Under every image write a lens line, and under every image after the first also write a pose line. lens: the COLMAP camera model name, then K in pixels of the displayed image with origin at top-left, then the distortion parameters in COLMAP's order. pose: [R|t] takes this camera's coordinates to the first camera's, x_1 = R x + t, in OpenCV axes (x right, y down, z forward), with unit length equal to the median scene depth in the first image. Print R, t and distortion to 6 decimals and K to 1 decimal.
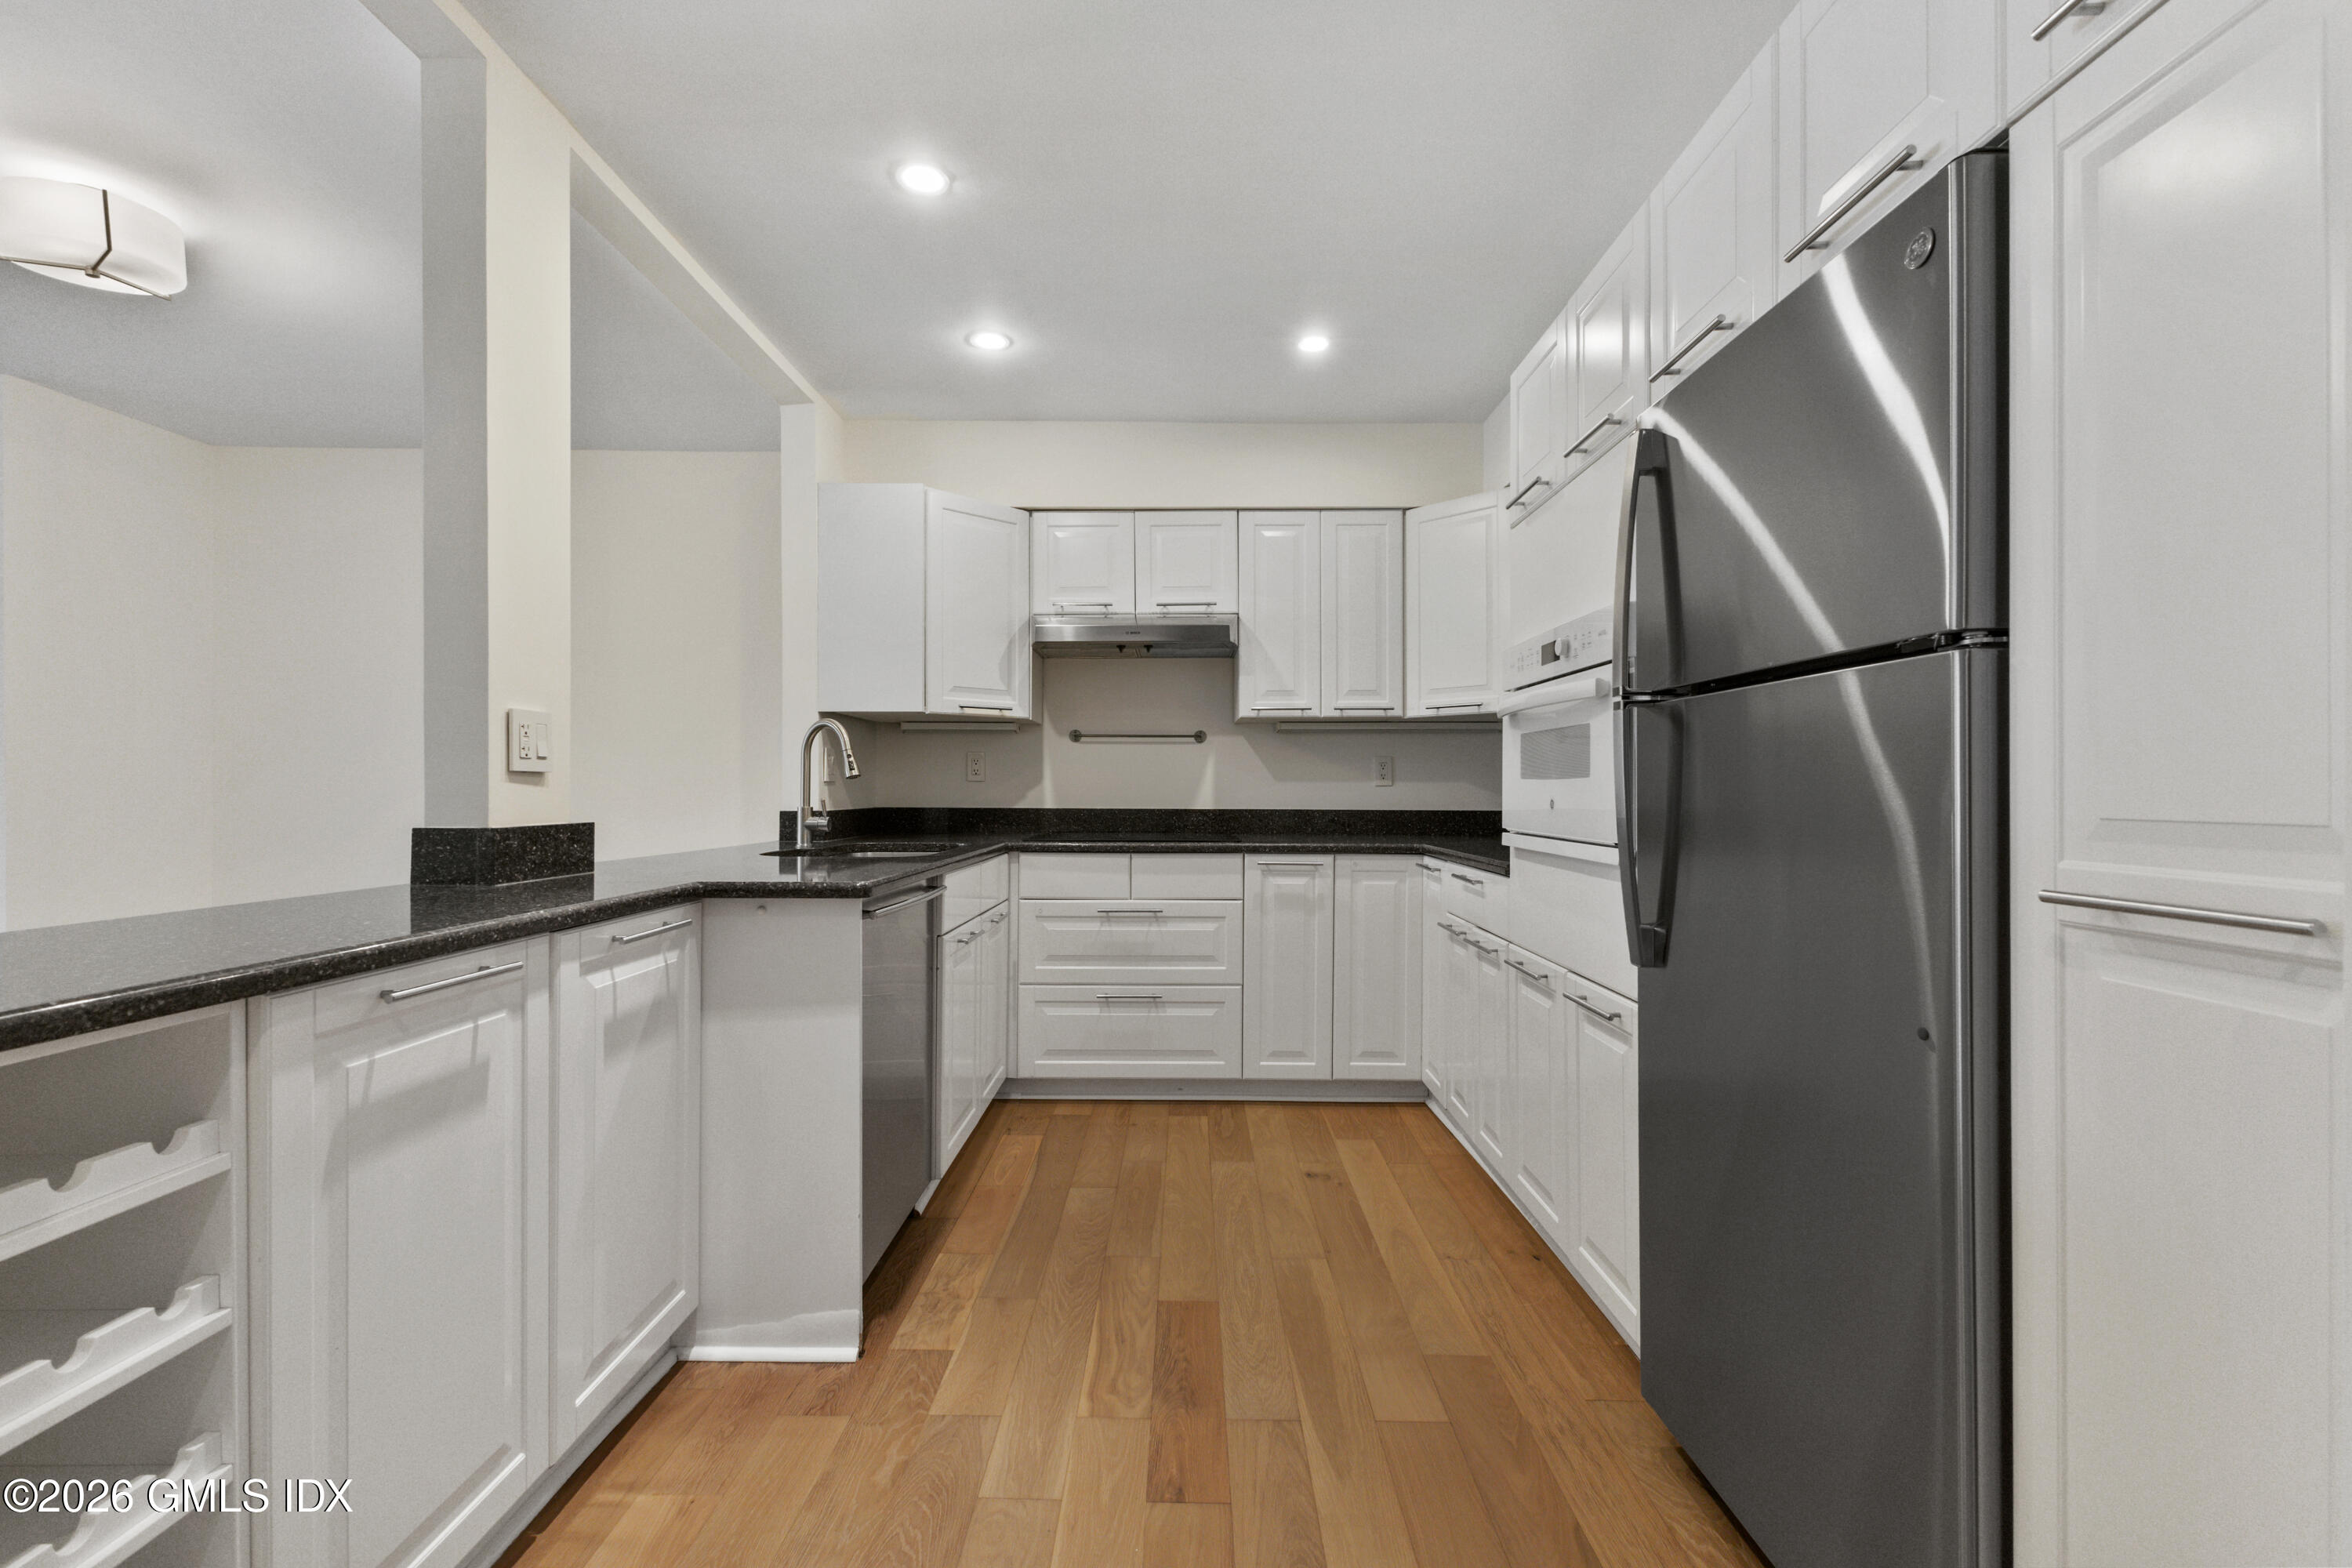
lens RADIAL K [[1006.0, 0, 1165.7], [0, 1006.0, 782.9], [0, 0, 1]] dist [0.003984, 0.000211]
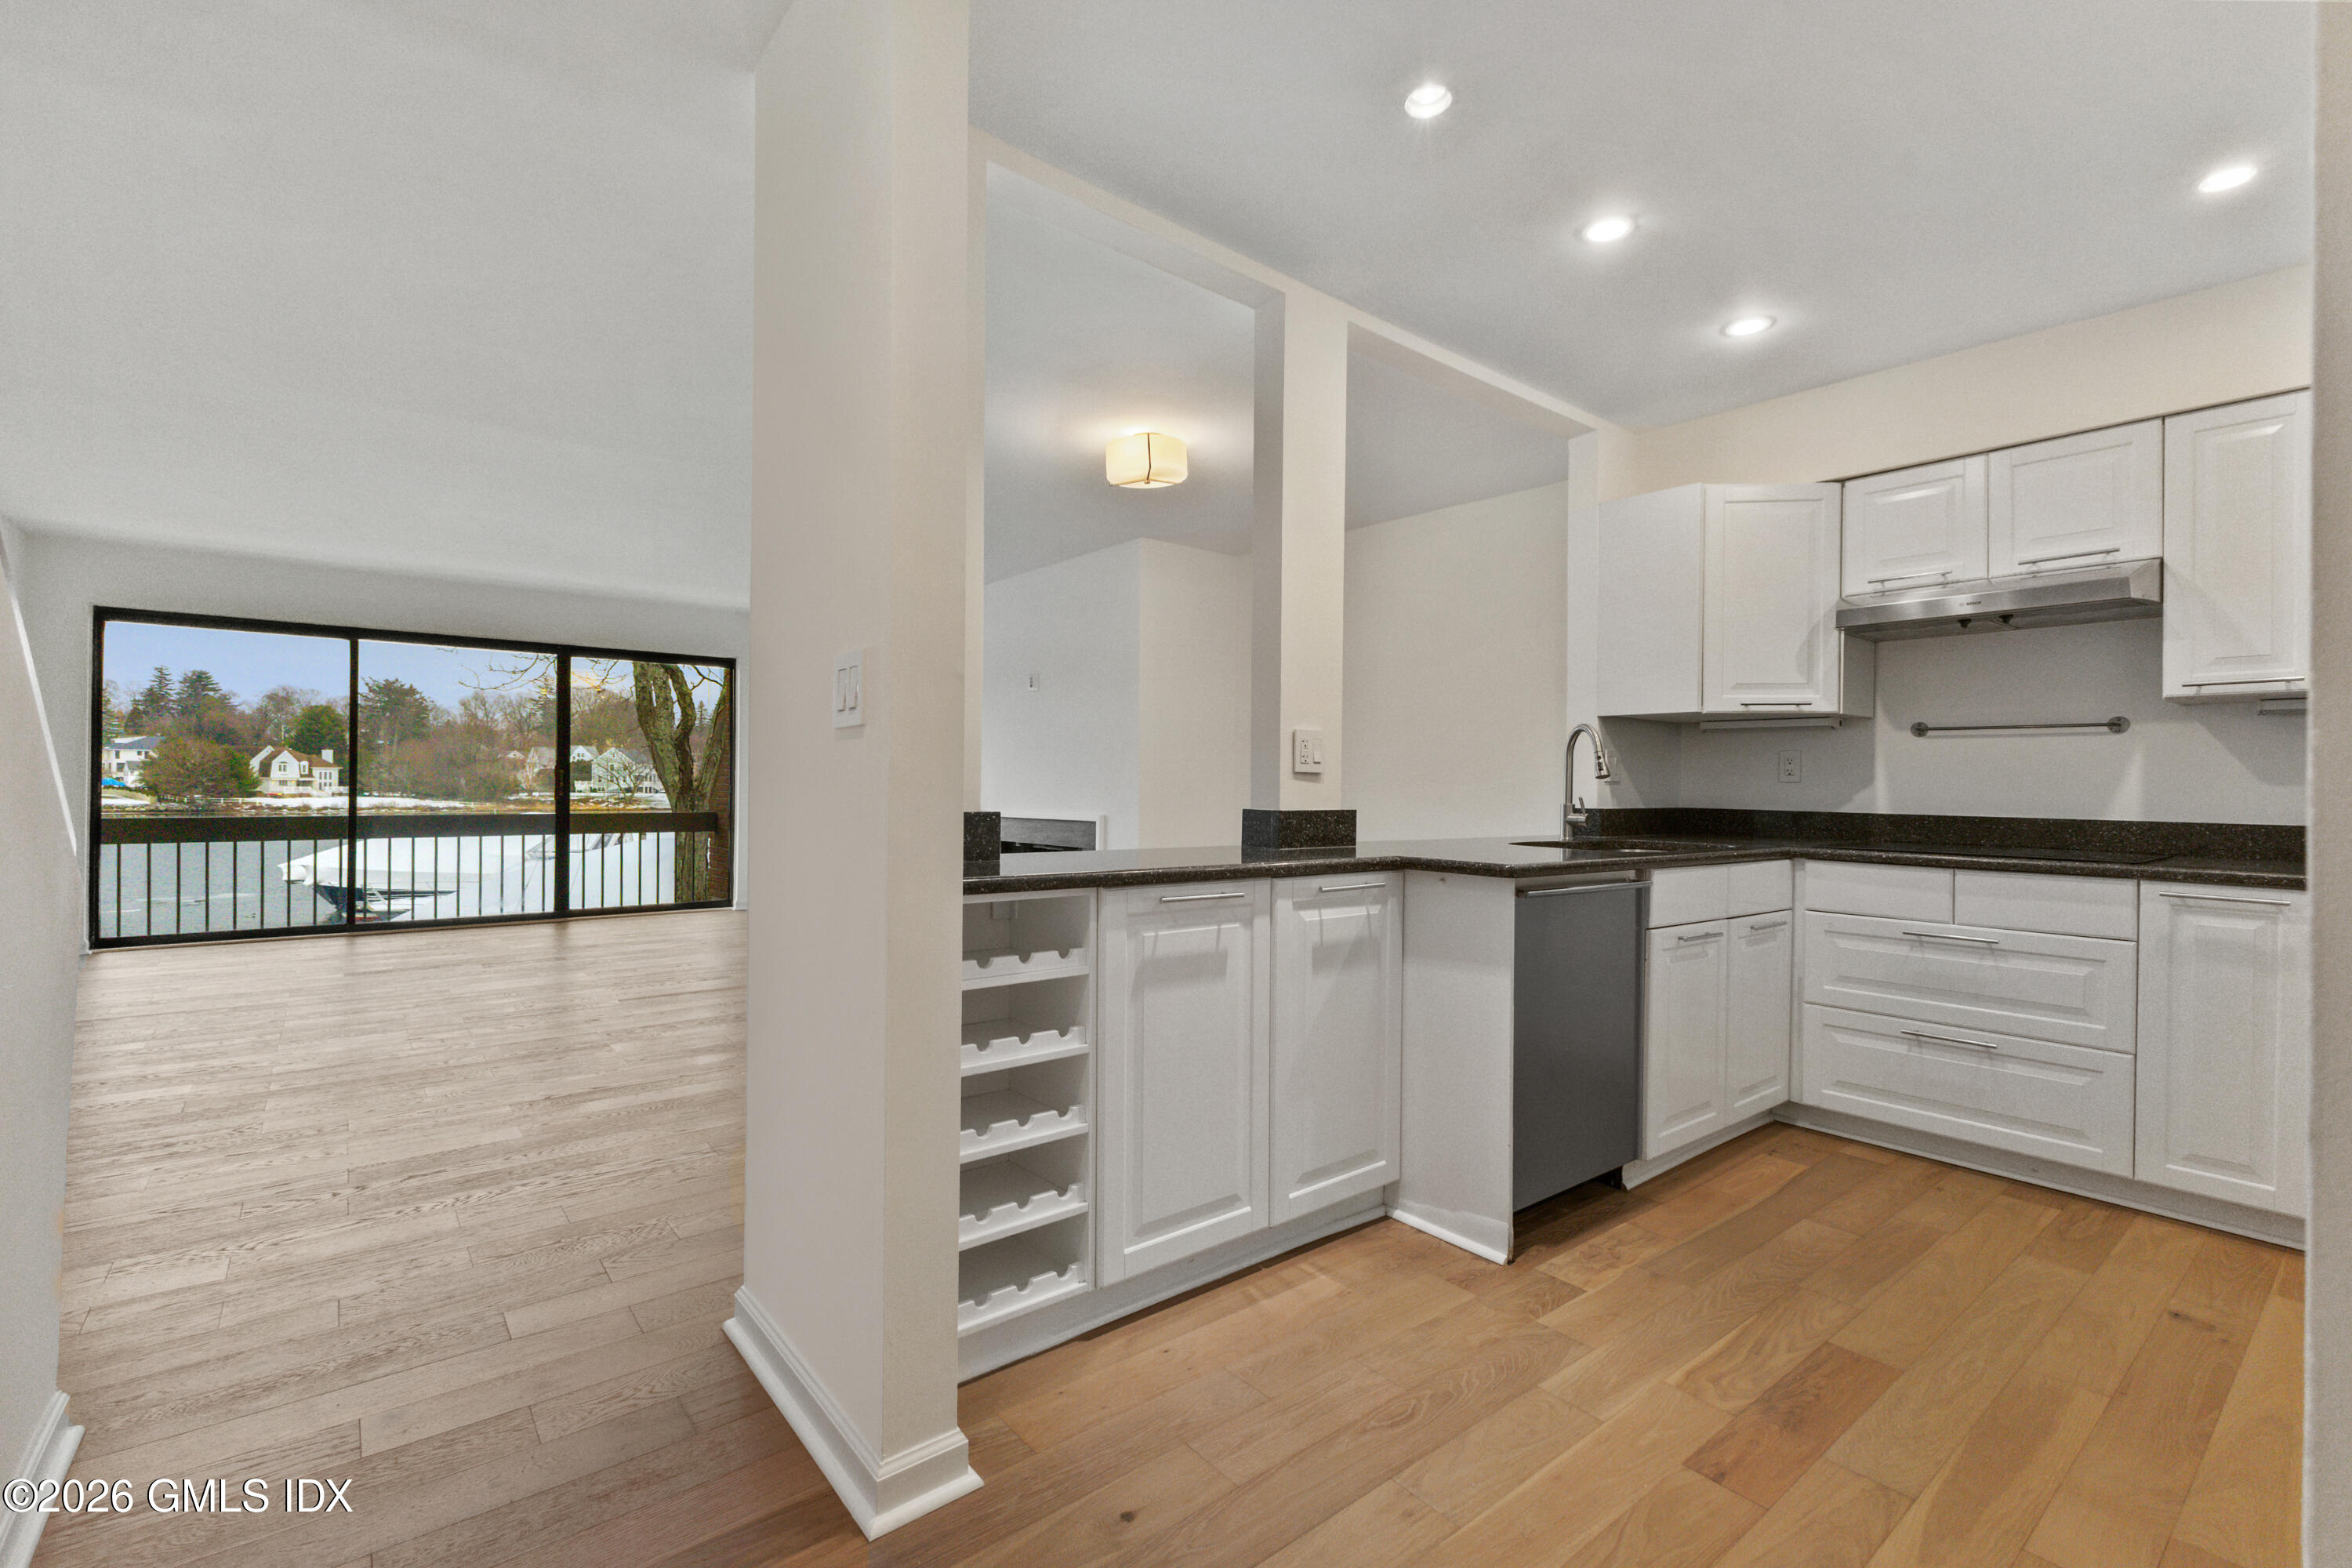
lens RADIAL K [[1006.0, 0, 1165.7], [0, 1006.0, 782.9], [0, 0, 1]] dist [0.003984, 0.000211]
pose [[0.636265, 0.006595, -0.771443, 0.256442], [-0.006909, 0.999972, 0.002851, 0.000590], [0.771440, 0.003516, 0.636292, -0.052404]]
